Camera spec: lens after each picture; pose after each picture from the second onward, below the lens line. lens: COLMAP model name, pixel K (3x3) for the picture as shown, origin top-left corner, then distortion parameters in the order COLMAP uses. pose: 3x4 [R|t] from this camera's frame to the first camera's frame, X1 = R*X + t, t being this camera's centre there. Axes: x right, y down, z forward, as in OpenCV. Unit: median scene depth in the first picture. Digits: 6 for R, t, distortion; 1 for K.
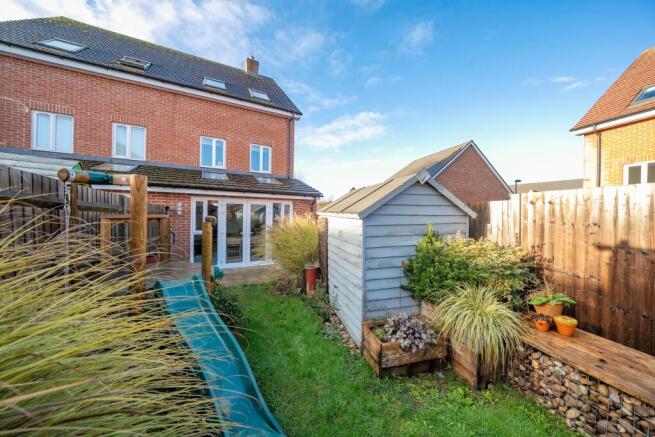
lens RADIAL K [[223.5, 0, 327.5], [0, 223.5, 218.5], [0, 0, 1]] dist [-0.030821, 0.003819]
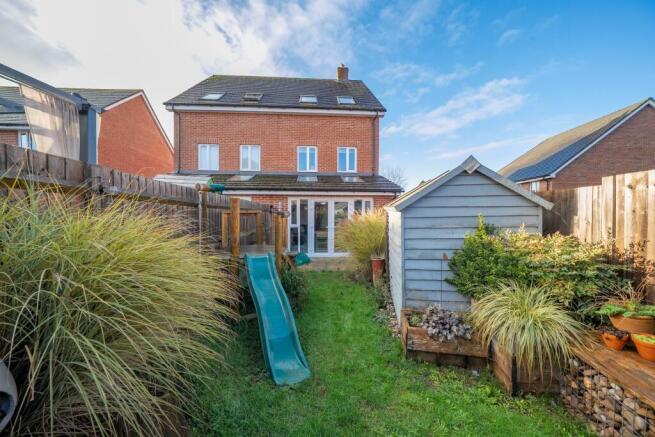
lens RADIAL K [[223.5, 0, 327.5], [0, 223.5, 218.5], [0, 0, 1]] dist [-0.030821, 0.003819]
pose [[0.905663, -0.000447, -0.423998, 0.261347], [0.005712, 0.999922, 0.011146, 0.020190], [0.423960, -0.012517, 0.905594, -0.098517]]
